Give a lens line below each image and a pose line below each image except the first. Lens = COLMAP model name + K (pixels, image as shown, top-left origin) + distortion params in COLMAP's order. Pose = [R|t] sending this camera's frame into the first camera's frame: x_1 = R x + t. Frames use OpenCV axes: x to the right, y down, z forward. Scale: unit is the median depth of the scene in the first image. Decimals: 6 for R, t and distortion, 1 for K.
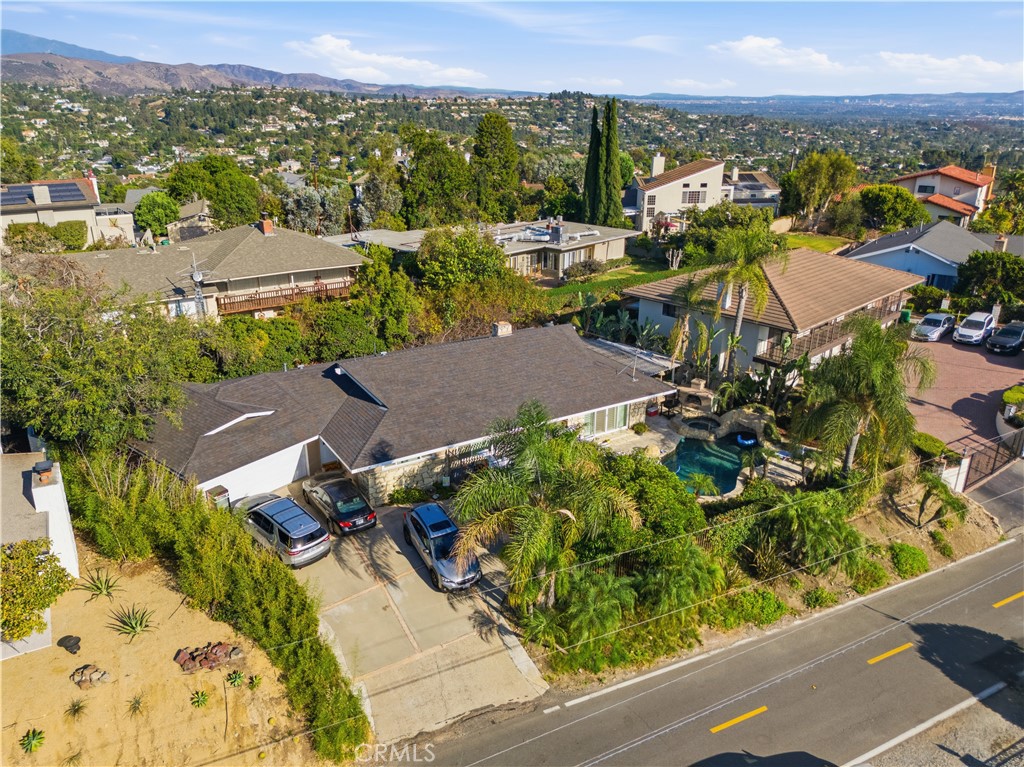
lens RADIAL K [[751.5, 0, 510.5], [0, 751.5, 383.7], [0, 0, 1]] dist [0.052610, -0.042450]
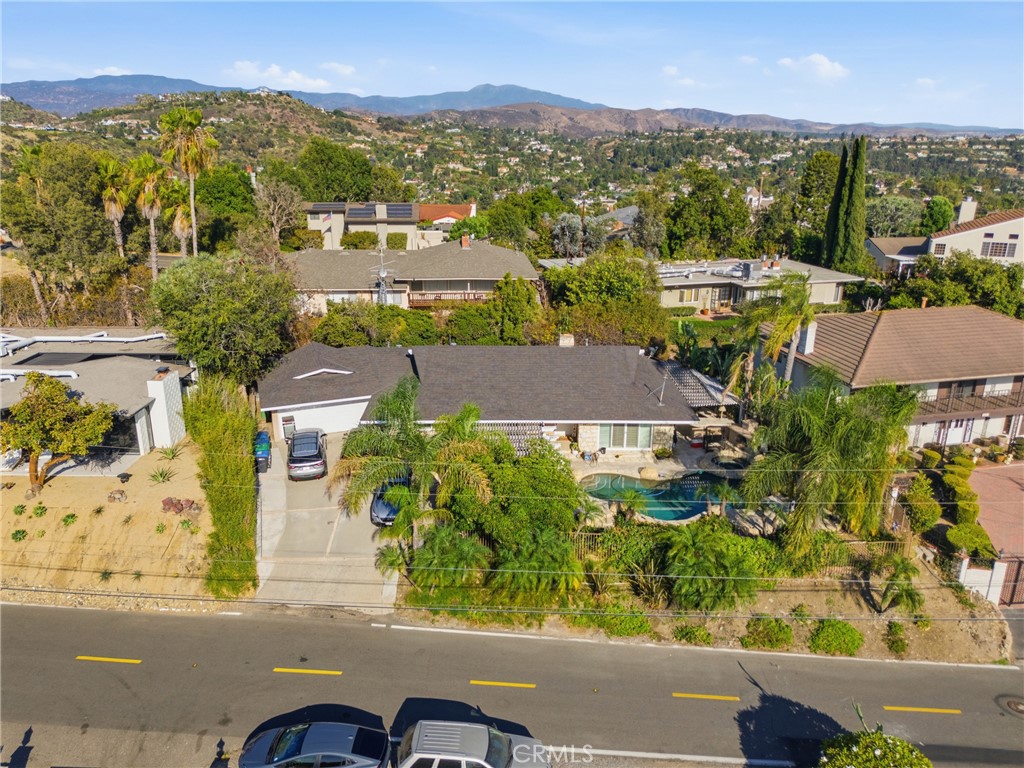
lens RADIAL K [[747.9, 0, 512.0], [0, 747.9, 384.0], [0, 0, 1]] dist [0.063854, -0.059043]
pose [[0.859243, 0.160035, -0.485892, 0.264537], [-0.182116, 0.983275, 0.001803, 0.001384], [0.478054, 0.086940, 0.874017, 0.000590]]
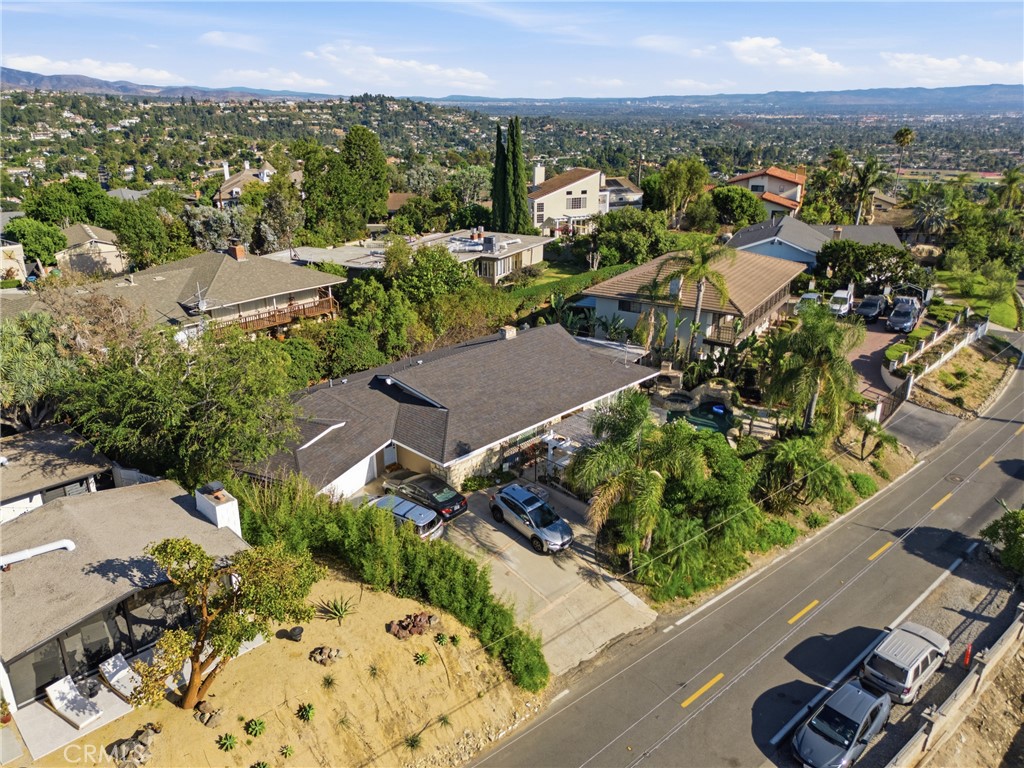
lens RADIAL K [[747.9, 0, 512.0], [0, 747.9, 384.0], [0, 0, 1]] dist [0.063854, -0.059043]
pose [[0.969816, -0.093411, 0.225236, -0.150681], [0.093791, 0.995551, 0.009033, -0.003056], [-0.225078, 0.012365, 0.974262, -0.055516]]
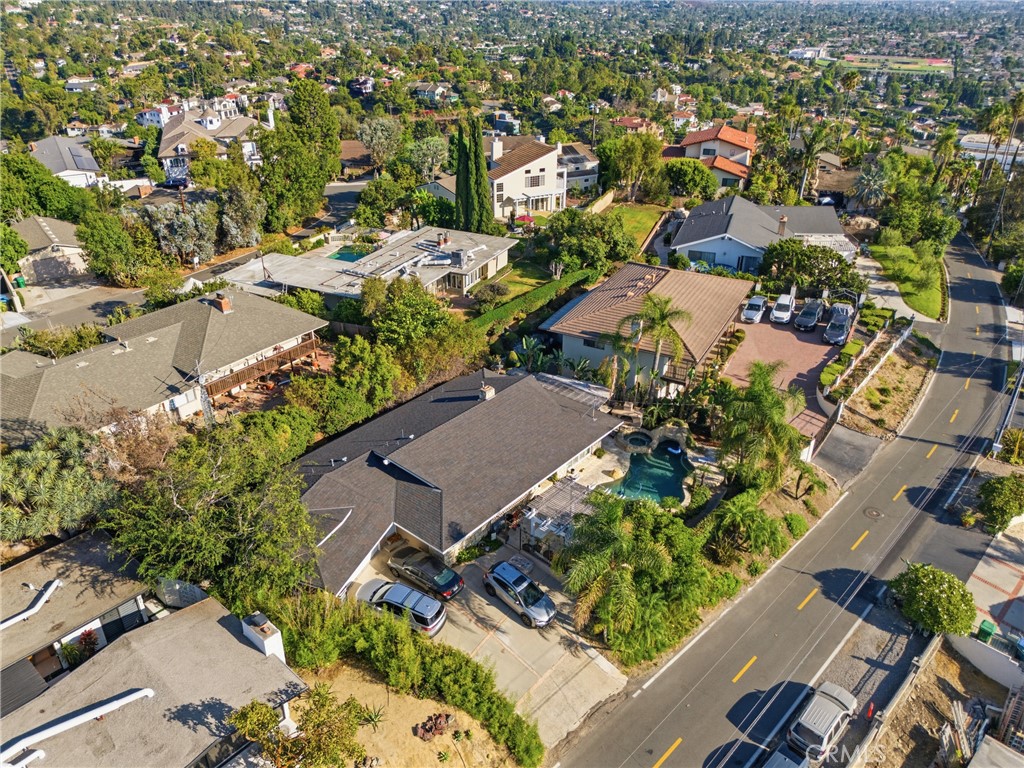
lens RADIAL K [[747.9, 0, 512.0], [0, 747.9, 384.0], [0, 0, 1]] dist [0.063854, -0.059043]
pose [[0.950403, -0.150957, 0.271931, -0.173804], [0.113289, 0.982274, 0.149345, -0.151652], [-0.289655, -0.111131, 0.950658, -0.106492]]
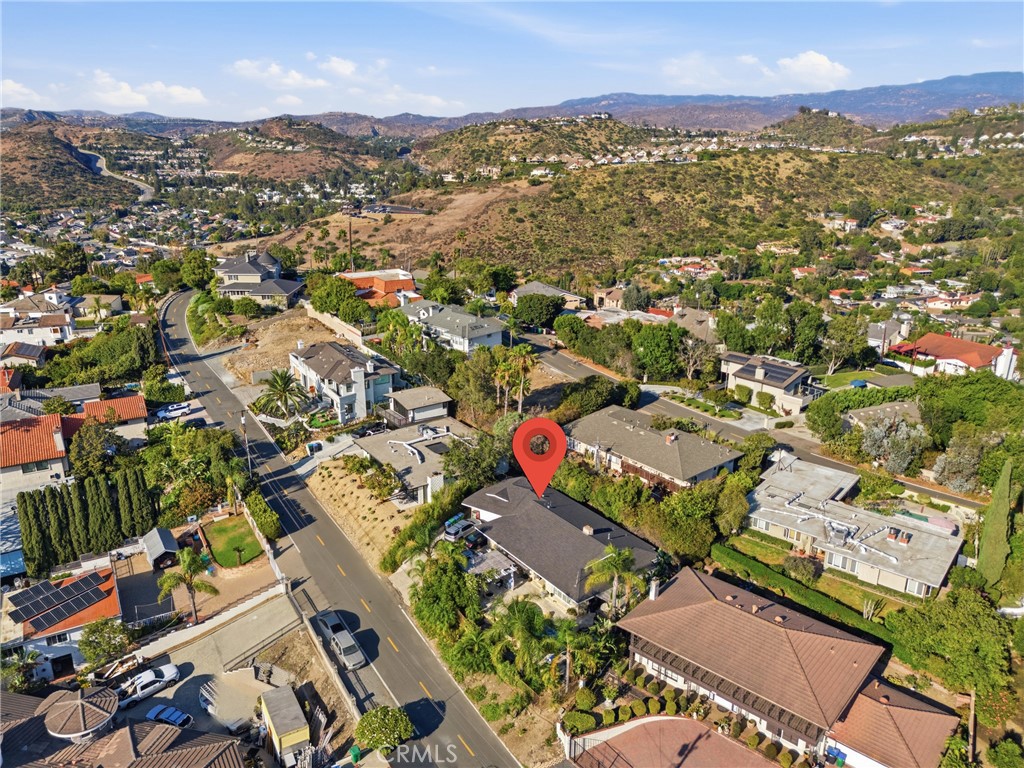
lens RADIAL K [[747.9, 0, 512.0], [0, 747.9, 384.0], [0, 0, 1]] dist [0.063854, -0.059043]
pose [[0.082450, 0.309721, -0.947246, 0.962593], [-0.358898, 0.895937, 0.261705, -0.482651], [0.929728, 0.318387, 0.185028, 0.190624]]
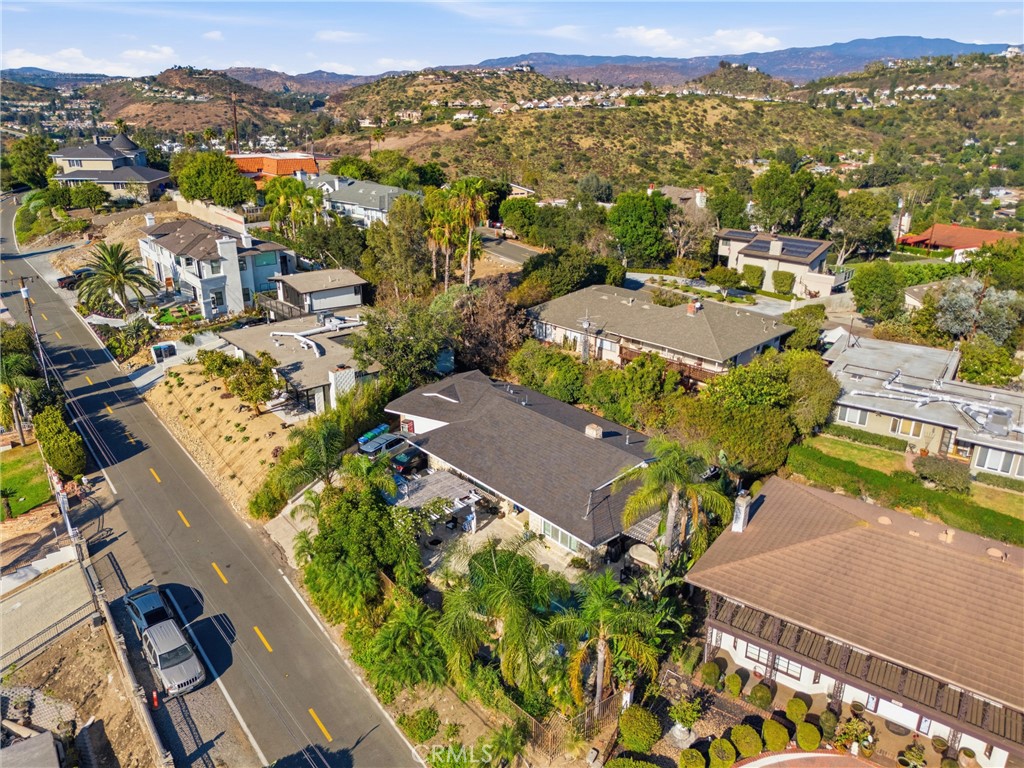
lens RADIAL K [[751.5, 0, 510.5], [0, 751.5, 384.2], [0, 0, 1]] dist [0.052610, -0.042450]
pose [[0.178935, 0.349495, -0.919693, 0.584531], [-0.356843, 0.894182, 0.270373, -0.234695], [0.916867, 0.279807, 0.284715, 0.295145]]
